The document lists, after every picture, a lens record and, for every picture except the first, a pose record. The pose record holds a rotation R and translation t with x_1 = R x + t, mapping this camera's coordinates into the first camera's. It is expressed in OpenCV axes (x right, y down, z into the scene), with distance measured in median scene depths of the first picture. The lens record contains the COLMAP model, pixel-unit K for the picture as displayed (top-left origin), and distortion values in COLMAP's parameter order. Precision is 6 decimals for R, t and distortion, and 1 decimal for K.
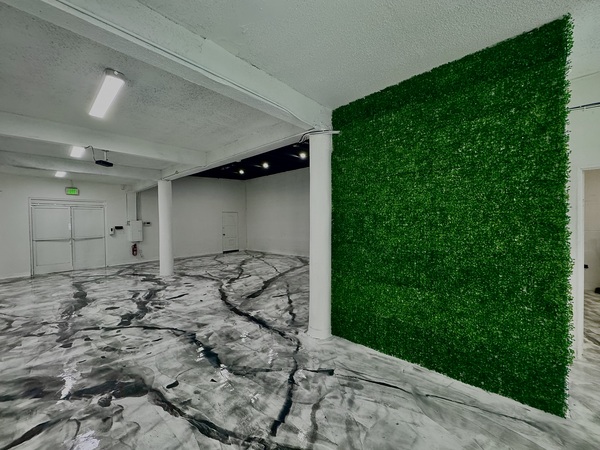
lens RADIAL K [[240.2, 0, 298.9], [0, 240.2, 224.7], [0, 0, 1]] dist [-0.000147, -0.000118]
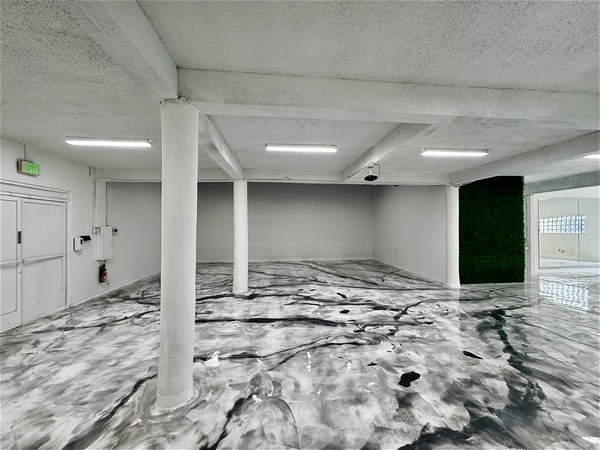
lens RADIAL K [[240.2, 0, 301.6], [0, 240.2, 226.2], [0, 0, 1]] dist [-0.000147, -0.000118]
pose [[0.679915, 0.006494, 0.733262, -2.157187], [0.004550, 0.999904, -0.013074, -0.018668], [-0.733277, 0.012226, 0.679820, 0.534155]]
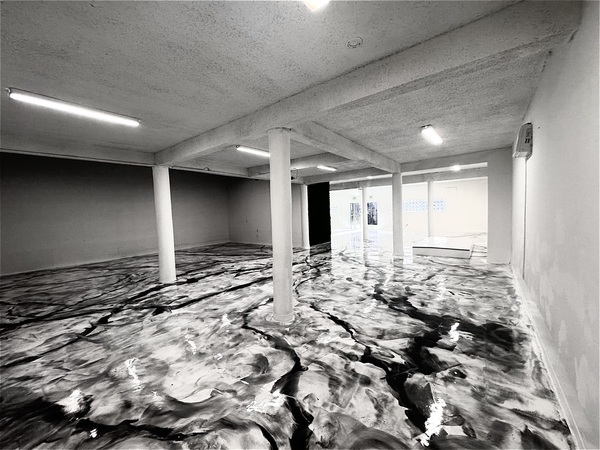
lens RADIAL K [[240.2, 0, 298.6], [0, 240.2, 227.0], [0, 0, 1]] dist [-0.000147, -0.000118]
pose [[-0.069740, -0.054641, 0.996068, -2.937824], [0.047523, 0.997183, 0.058029, -0.009446], [-0.996433, 0.051383, -0.066947, 1.238716]]
